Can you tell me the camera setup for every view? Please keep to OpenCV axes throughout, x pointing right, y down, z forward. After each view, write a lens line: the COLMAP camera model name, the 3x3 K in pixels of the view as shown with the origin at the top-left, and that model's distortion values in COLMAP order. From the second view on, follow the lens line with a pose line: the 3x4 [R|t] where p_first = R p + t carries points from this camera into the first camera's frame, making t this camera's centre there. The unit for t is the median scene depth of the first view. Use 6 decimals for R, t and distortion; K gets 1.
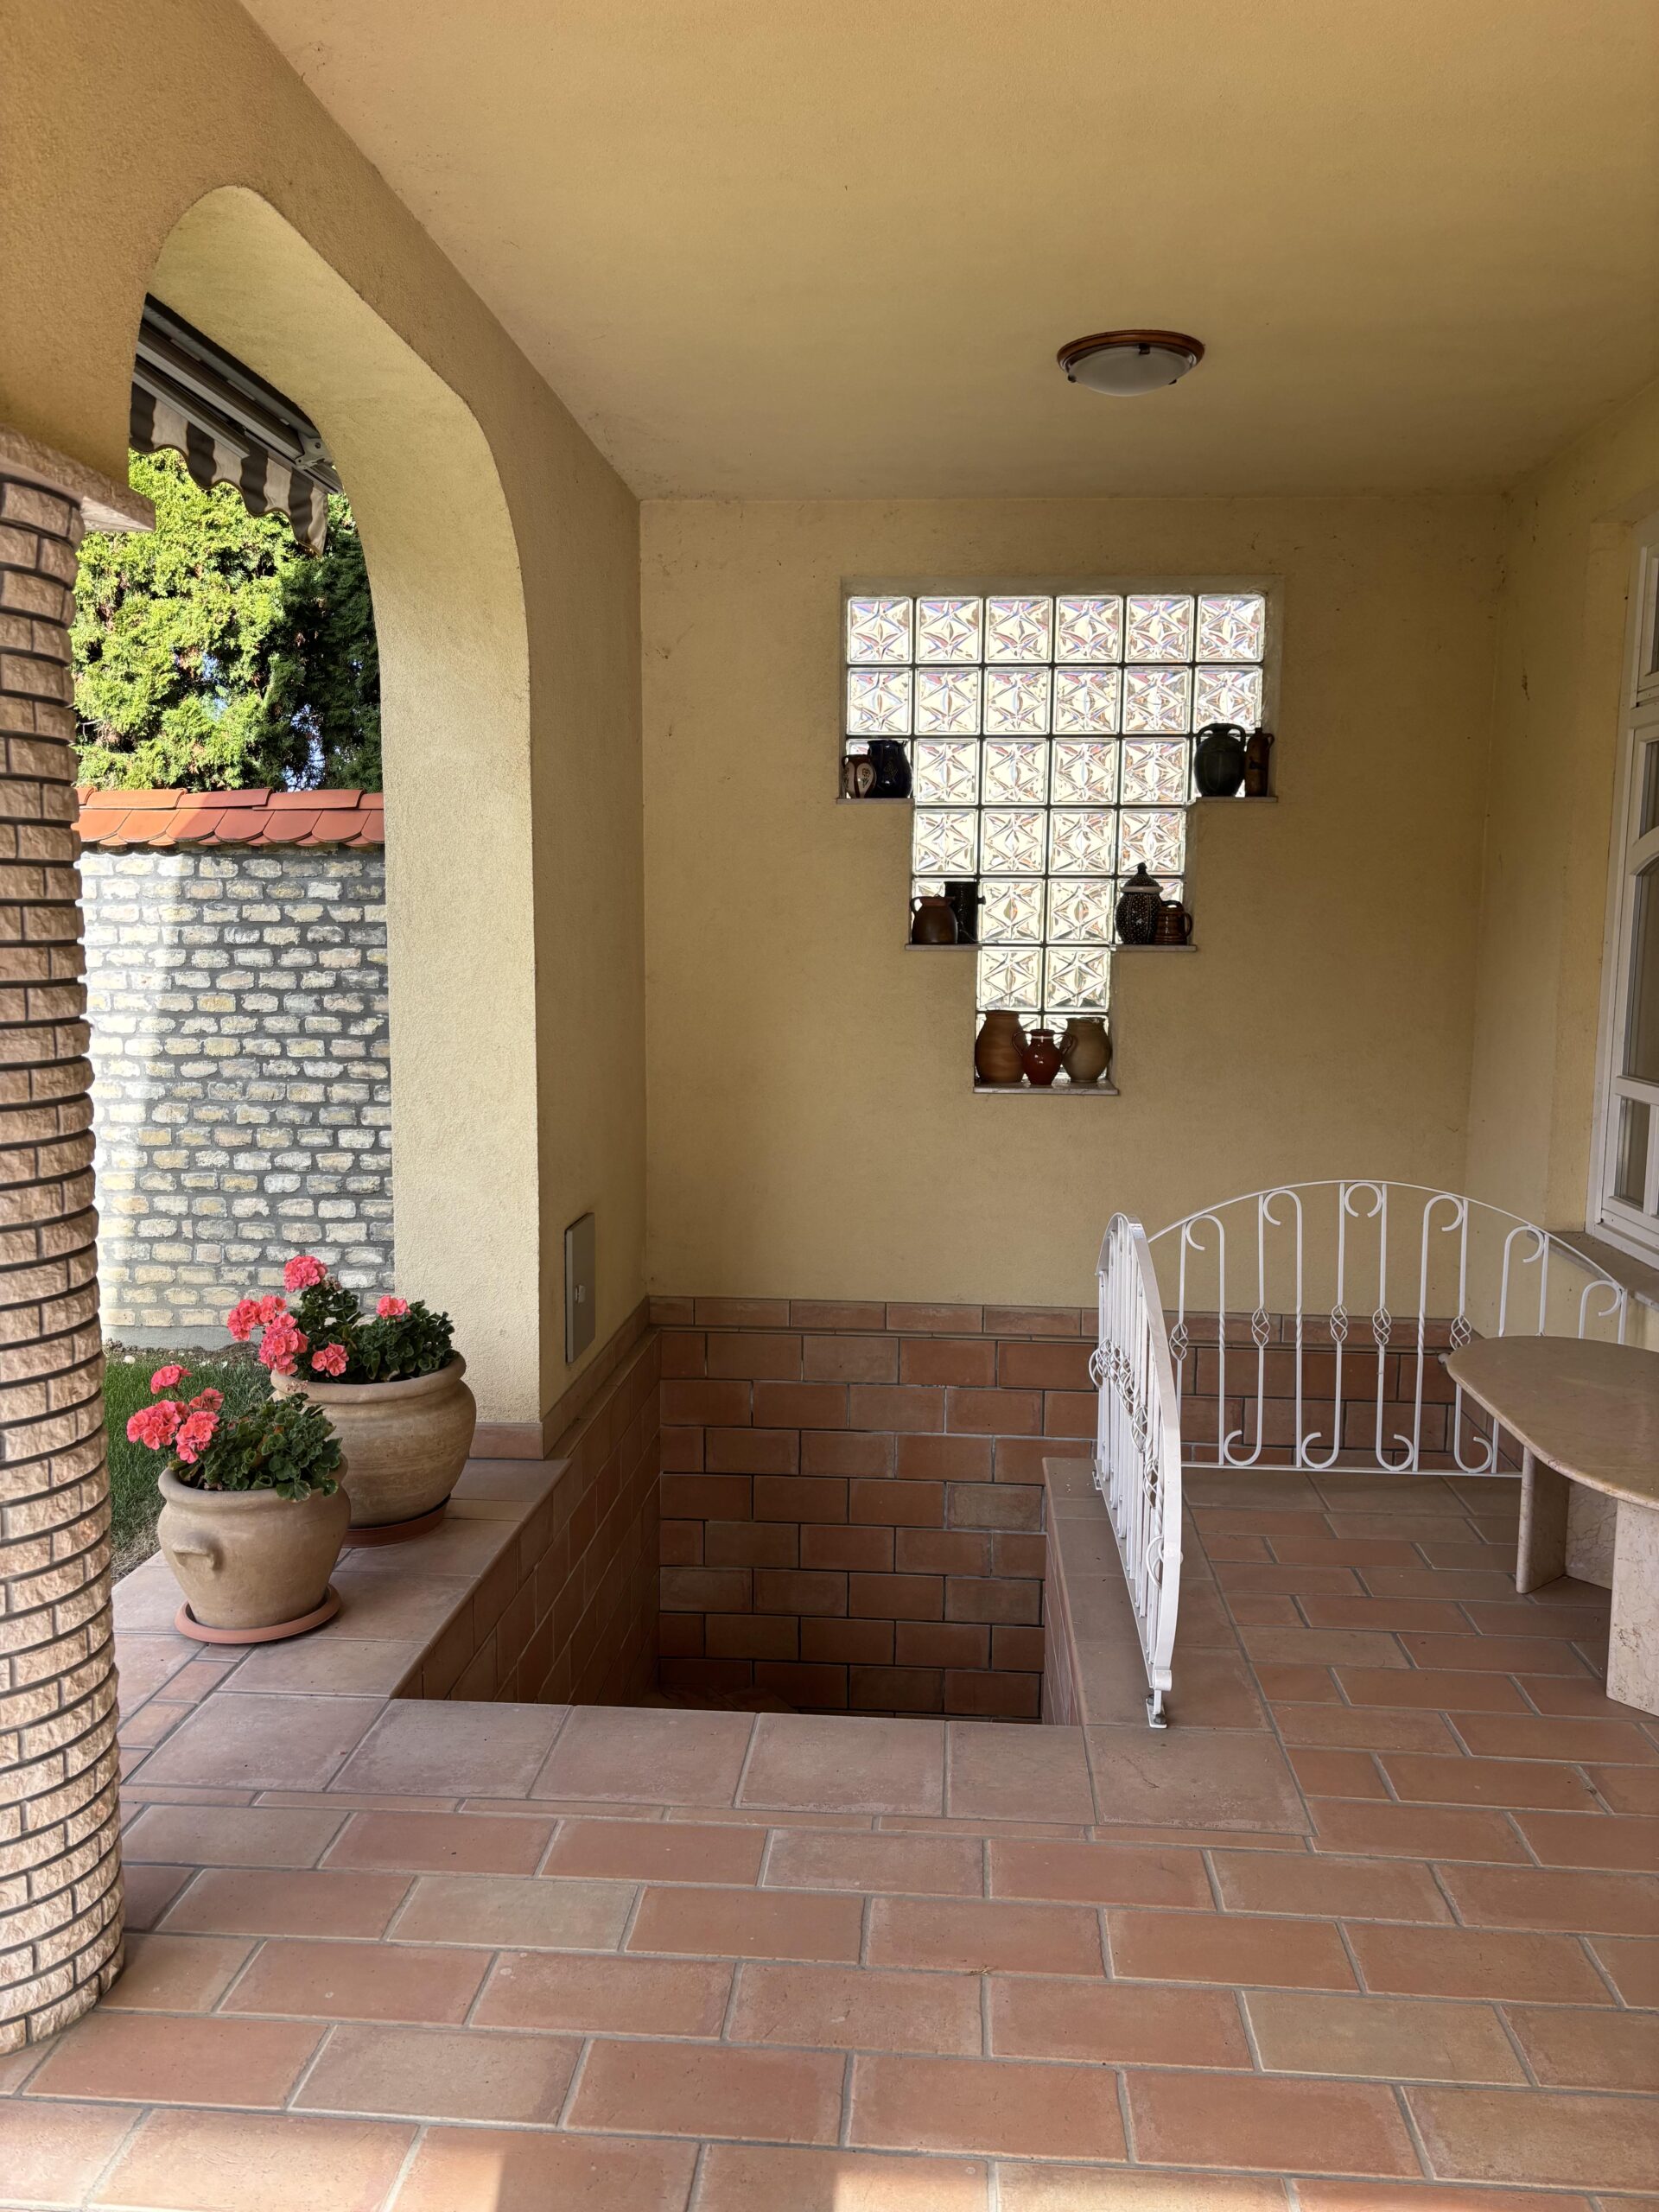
lens RADIAL K [[1679.1, 0, 832.9], [0, 1679.1, 1117.6], [0, 0, 1]] dist [0.048399, -0.053476]
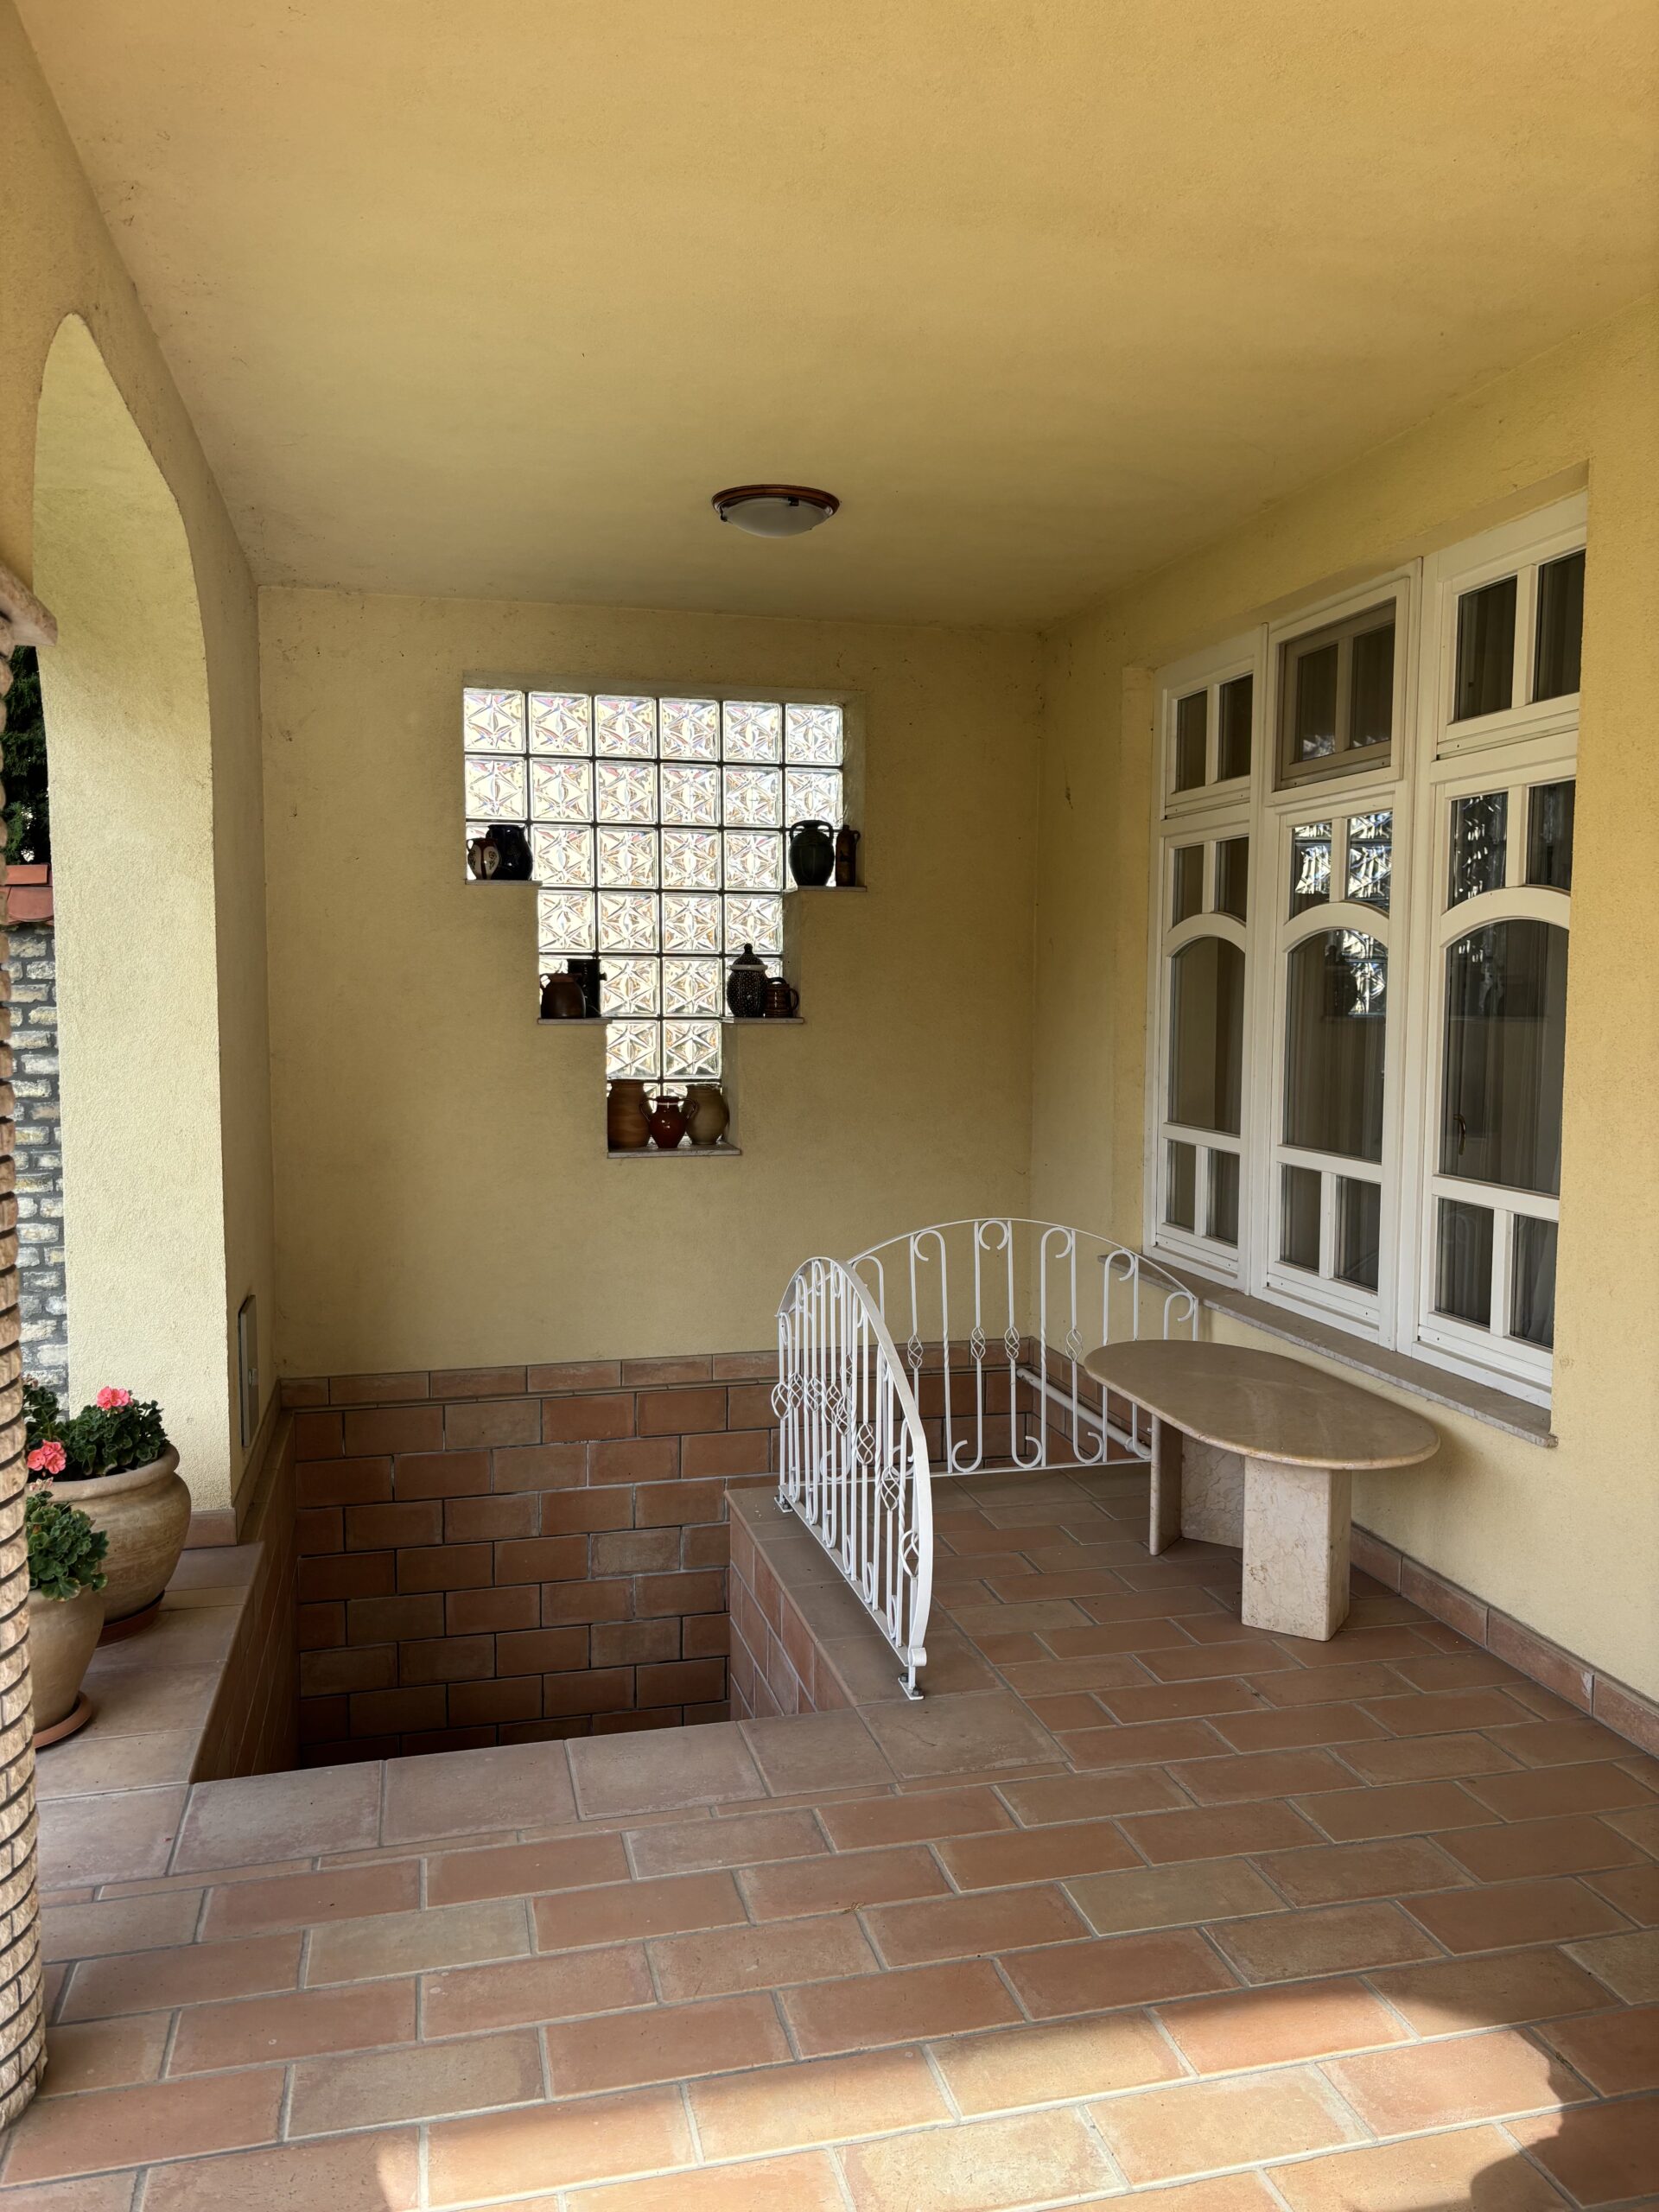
lens RADIAL K [[1679.1, 0, 836.6], [0, 1679.1, 1116.6], [0, 0, 1]] dist [0.048399, -0.053476]
pose [[0.948152, -0.032763, 0.316123, -0.153124], [0.045153, 0.998469, -0.031948, -0.001250], [-0.314593, 0.044566, 0.948180, -0.068296]]
